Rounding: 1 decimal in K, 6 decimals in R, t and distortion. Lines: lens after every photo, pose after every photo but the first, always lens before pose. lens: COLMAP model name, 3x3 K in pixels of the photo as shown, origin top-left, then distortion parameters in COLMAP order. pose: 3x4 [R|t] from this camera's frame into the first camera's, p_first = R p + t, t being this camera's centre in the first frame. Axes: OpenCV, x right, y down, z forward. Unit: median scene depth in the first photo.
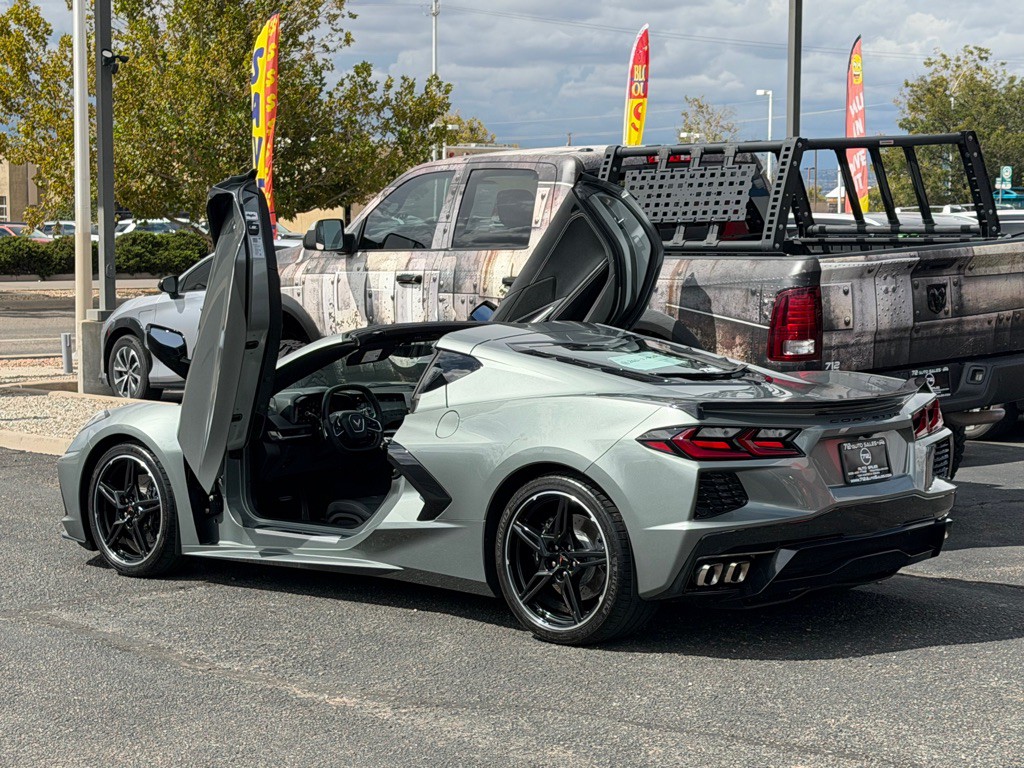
lens RADIAL K [[2235.9, 0, 509.8], [0, 2235.9, 381.4], [0, 0, 1]] dist [0.116274, 0.312566]
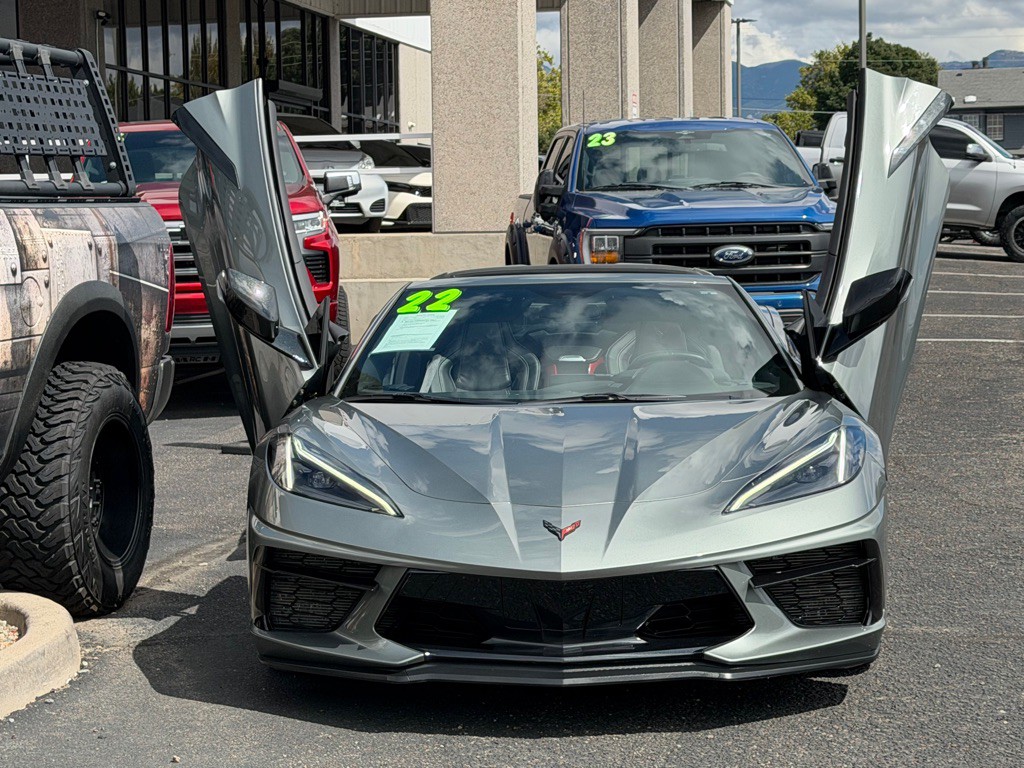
lens RADIAL K [[2232.5, 0, 511.4], [0, 2232.5, 370.0], [0, 0, 1]] dist [0.131980, 0.137717]
pose [[-0.655869, -0.035143, 0.754056, -0.544646], [0.077683, 0.990470, 0.113728, -0.074221], [-0.750867, 0.133168, -0.646889, 1.368299]]
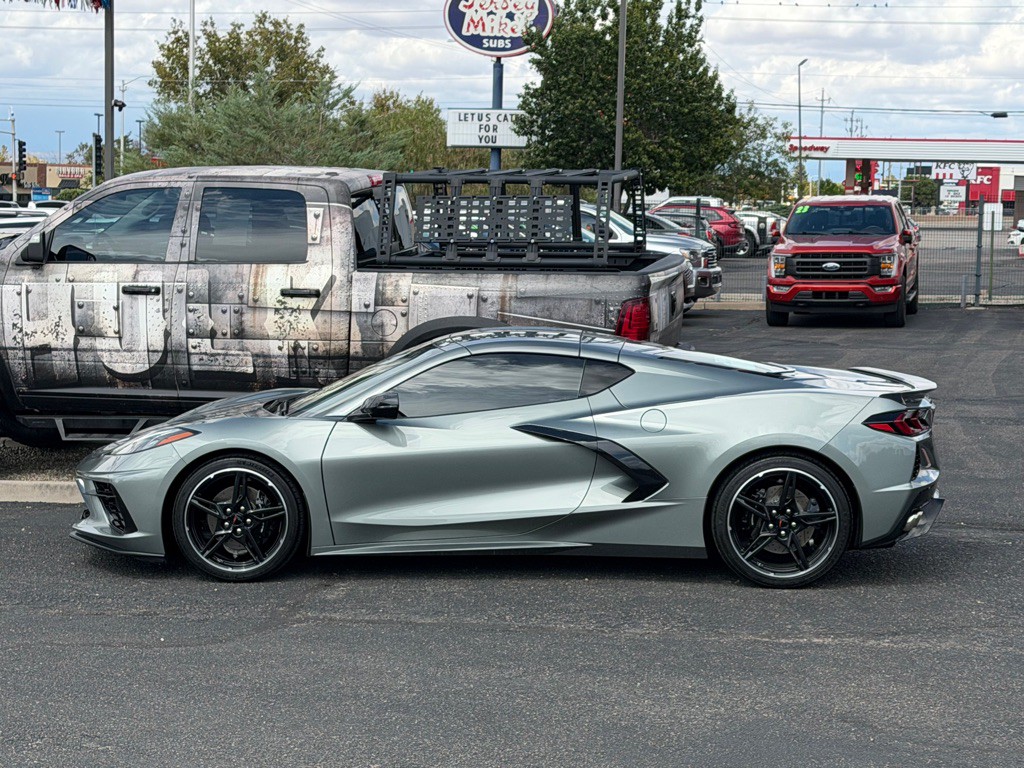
lens RADIAL K [[2225.2, 0, 518.7], [0, 2225.2, 381.0], [0, 0, 1]] dist [0.121359, 0.254548]
pose [[0.762013, -0.041611, 0.646223, -0.681306], [0.032883, 0.999132, 0.025560, -0.028094], [-0.646726, 0.001773, 0.762721, 0.101306]]
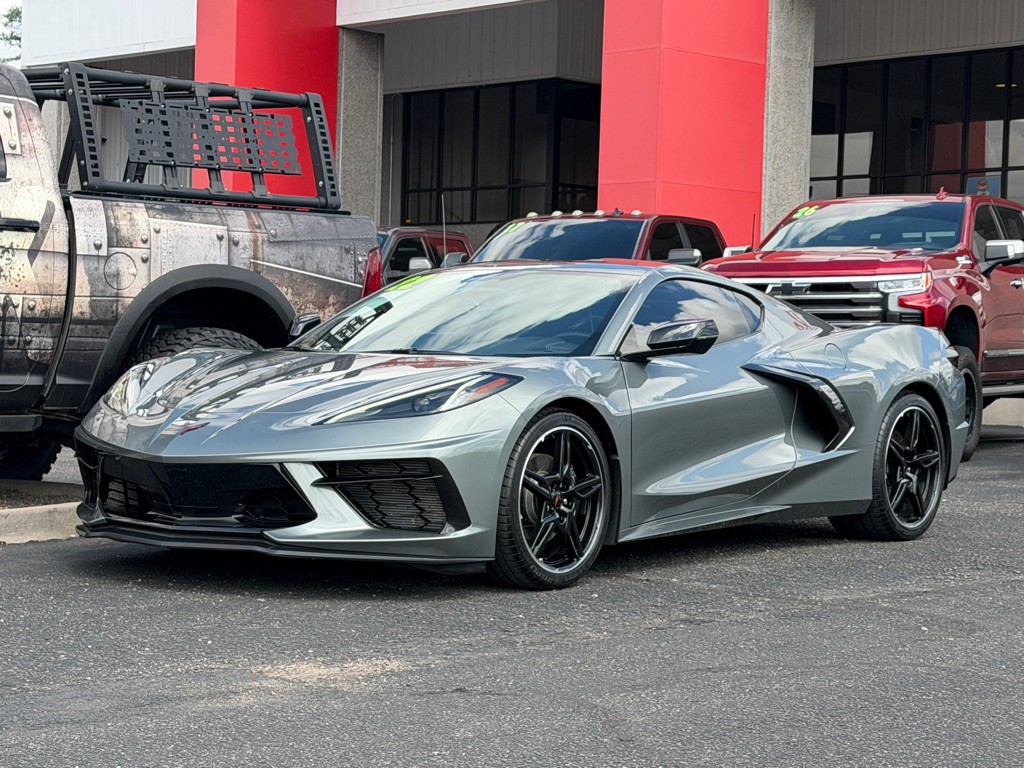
lens RADIAL K [[2235.9, 0, 509.8], [0, 2235.9, 381.4], [0, 0, 1]] dist [0.116274, 0.312566]
pose [[-0.113336, -0.011726, 0.993488, -0.830940], [0.052773, 0.998448, 0.017805, 0.003341], [-0.992154, 0.054447, -0.112541, 1.003936]]
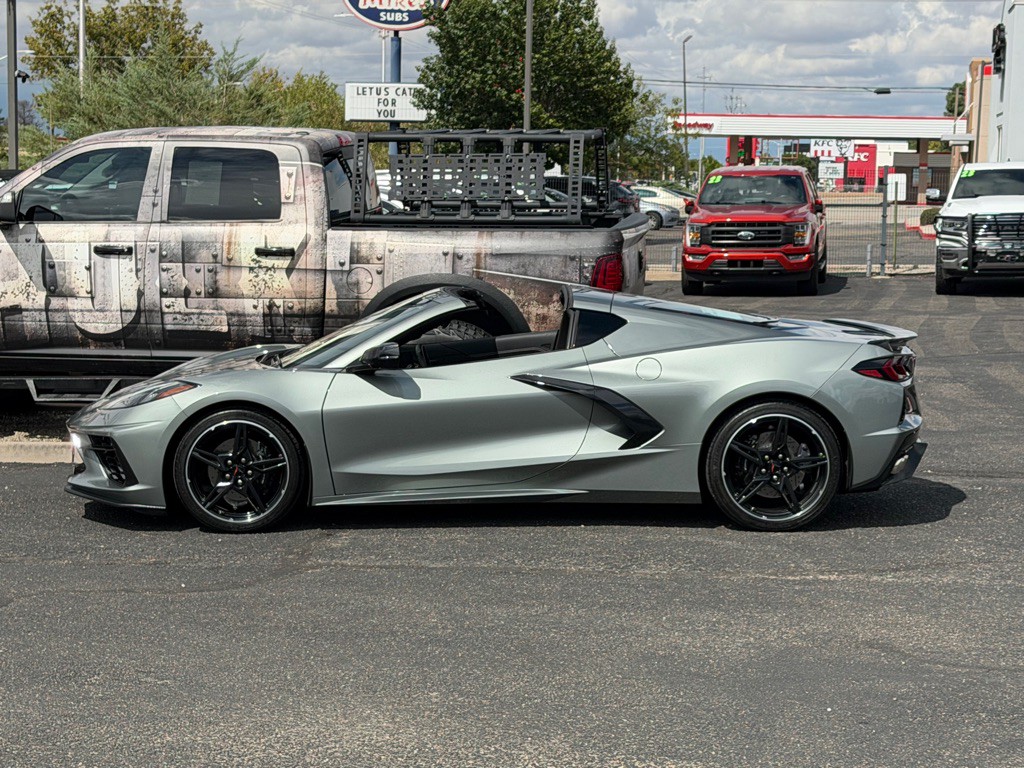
lens RADIAL K [[2232.2, 0, 530.2], [0, 2232.2, 384.5], [0, 0, 1]] dist [0.121606, 0.244050]
pose [[0.721868, -0.055642, 0.689790, -0.732838], [0.040399, 0.998451, 0.038263, -0.017590], [-0.690850, 0.000246, 0.722998, 0.121329]]
